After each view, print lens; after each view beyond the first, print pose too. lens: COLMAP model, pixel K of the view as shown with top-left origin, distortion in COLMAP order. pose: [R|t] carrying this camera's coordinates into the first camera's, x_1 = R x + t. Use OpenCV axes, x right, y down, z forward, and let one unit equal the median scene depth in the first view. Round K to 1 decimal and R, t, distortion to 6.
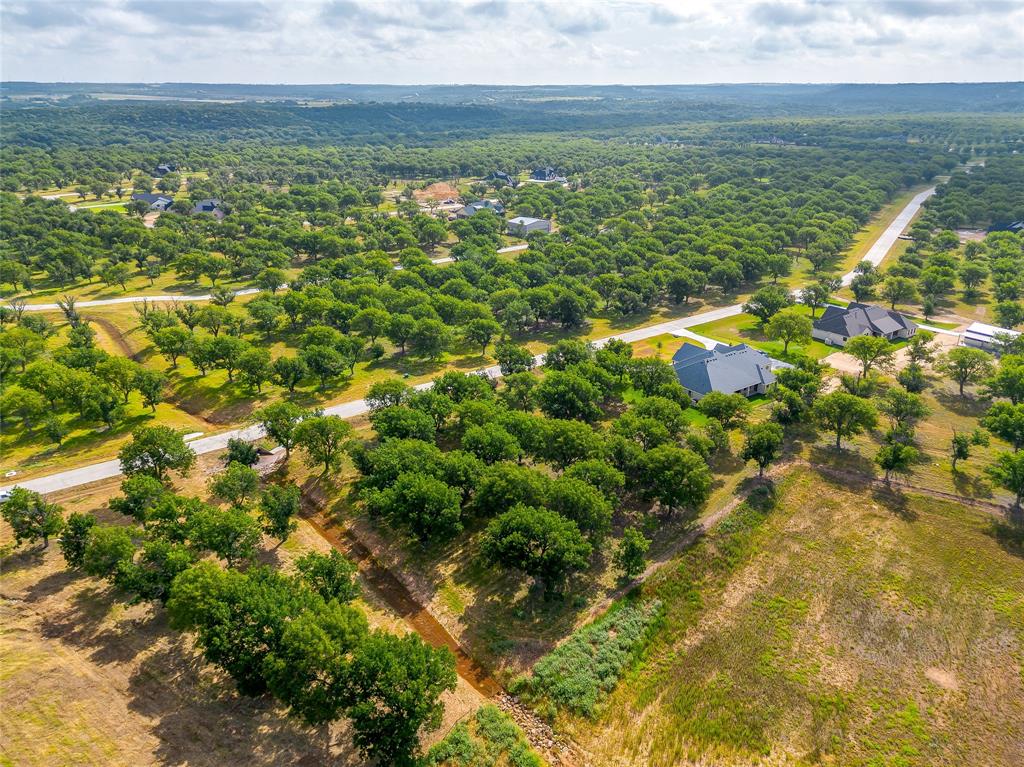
lens RADIAL K [[738.1, 0, 512.0], [0, 738.1, 383.5], [0, 0, 1]] dist [0.048418, -0.039996]
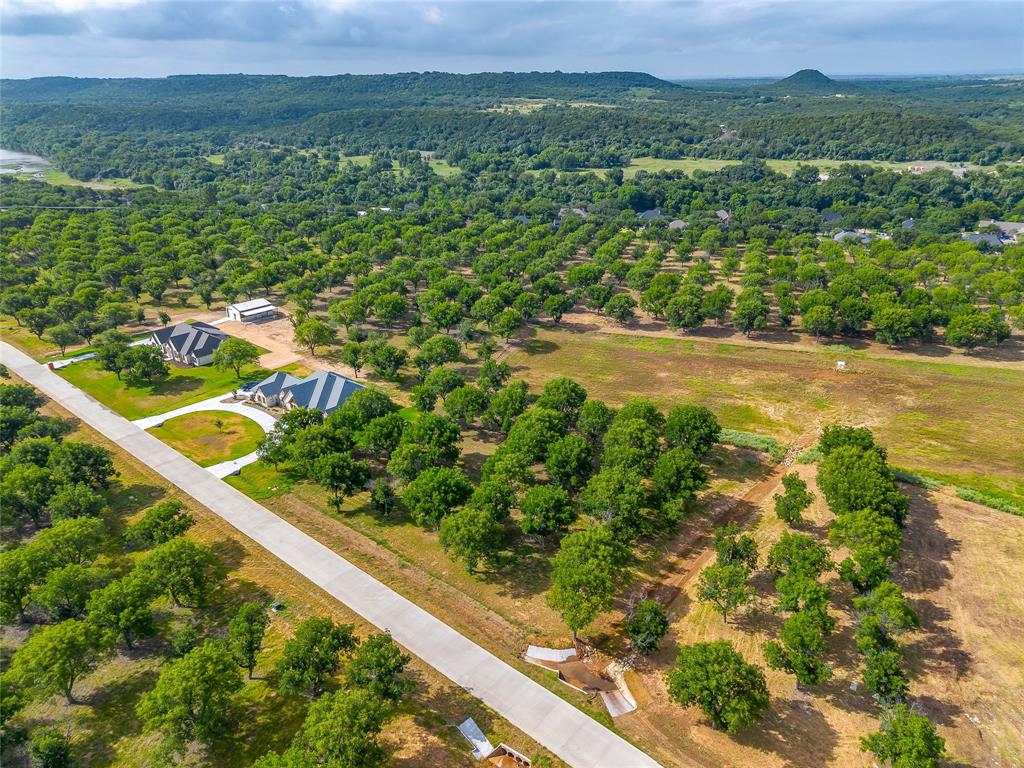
lens RADIAL K [[730.3, 0, 512.0], [0, 730.3, 384.0], [0, 0, 1]] dist [0.053636, -0.043555]
pose [[-0.214231, -0.368925, 0.904433, -0.661561], [0.373419, 0.824665, 0.424837, -0.343336], [-0.902587, 0.428745, -0.038905, 0.747796]]
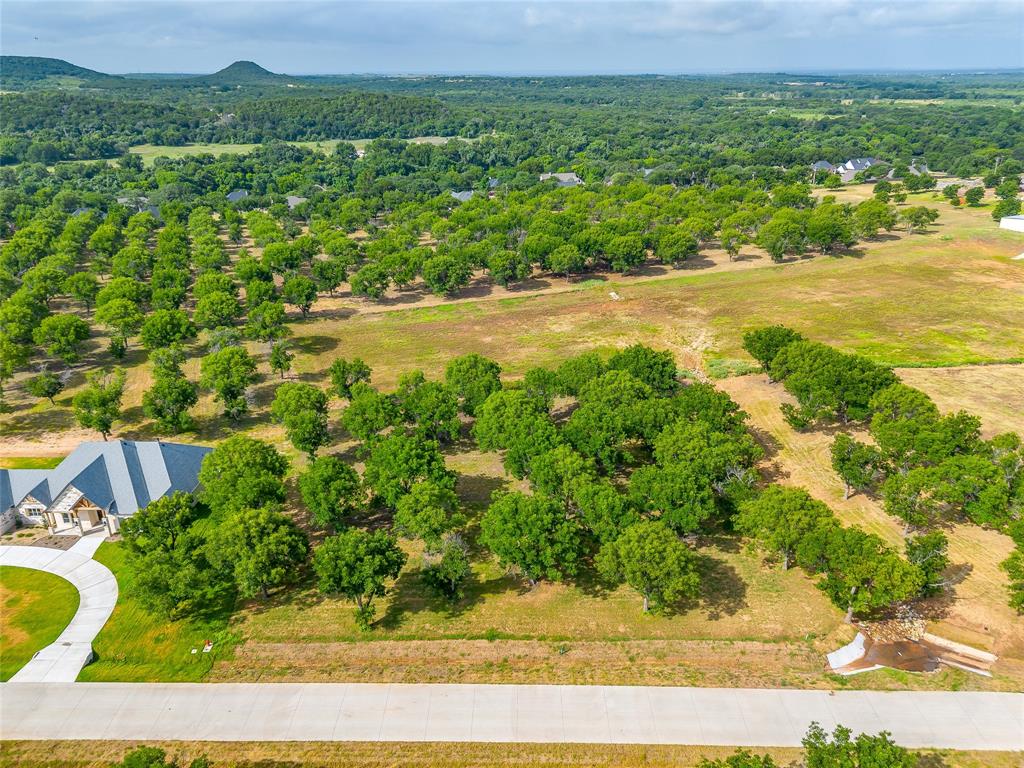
lens RADIAL K [[738.1, 0, 512.0], [0, 738.1, 384.0], [0, 0, 1]] dist [0.048418, -0.039996]
pose [[-0.798300, -0.226597, 0.558005, -0.289705], [0.229863, 0.741745, 0.630061, -0.359824], [-0.556668, 0.631243, -0.540049, 1.031808]]
